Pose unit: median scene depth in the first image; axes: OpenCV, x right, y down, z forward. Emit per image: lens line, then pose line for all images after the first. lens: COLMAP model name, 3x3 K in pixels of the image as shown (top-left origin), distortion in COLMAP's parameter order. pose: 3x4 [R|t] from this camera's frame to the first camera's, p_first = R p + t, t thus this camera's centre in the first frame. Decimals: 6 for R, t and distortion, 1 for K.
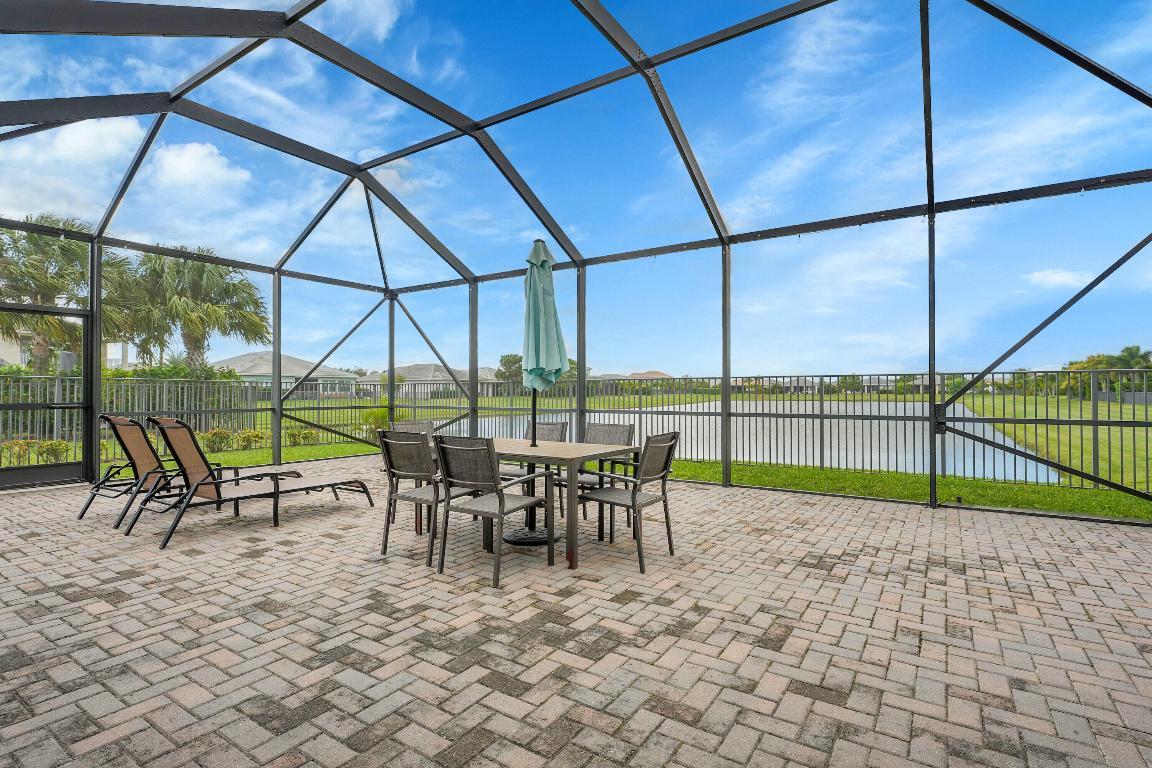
lens RADIAL K [[551.6, 0, 600.1], [0, 551.6, 382.2], [0, 0, 1]] dist [0.029144, -0.000394]
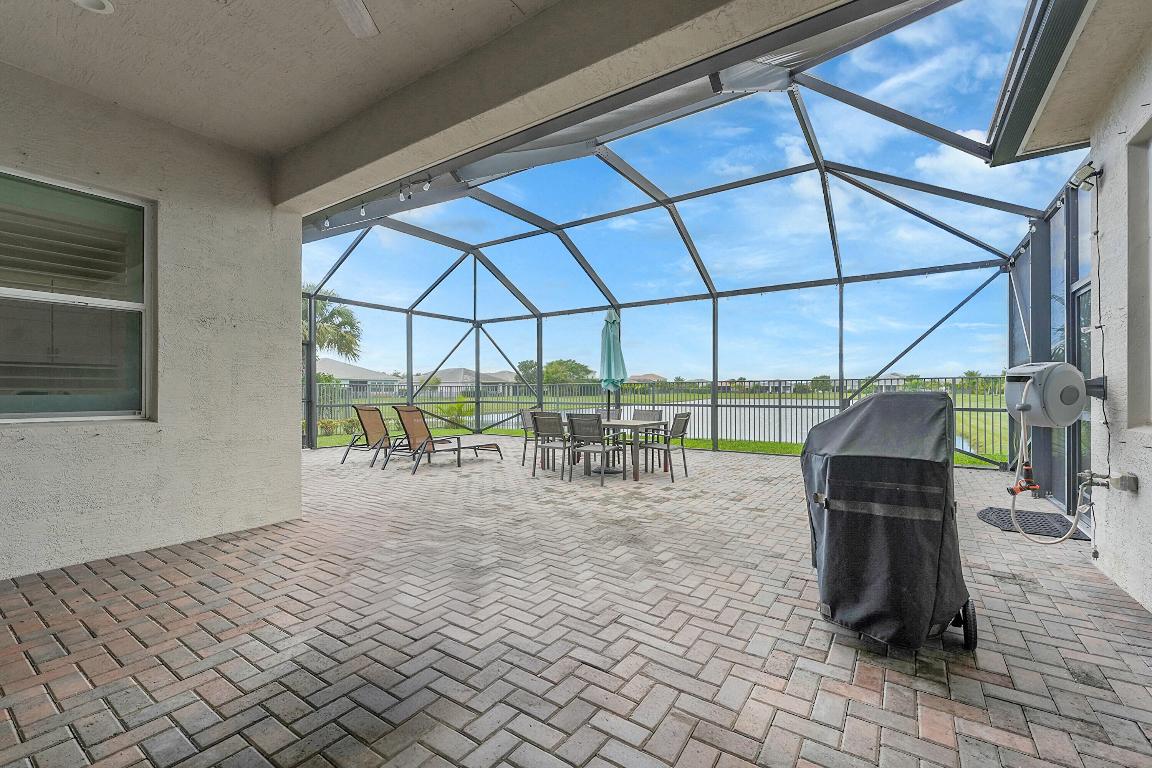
lens RADIAL K [[456.6, 0, 577.9], [0, 456.6, 387.2], [0, 0, 1]] dist [-0.000726, -0.000180]
pose [[0.997956, -0.002060, -0.063867, -0.079746], [0.002556, 0.999967, 0.007677, -0.005769], [0.063849, -0.007824, 0.997929, -0.328393]]
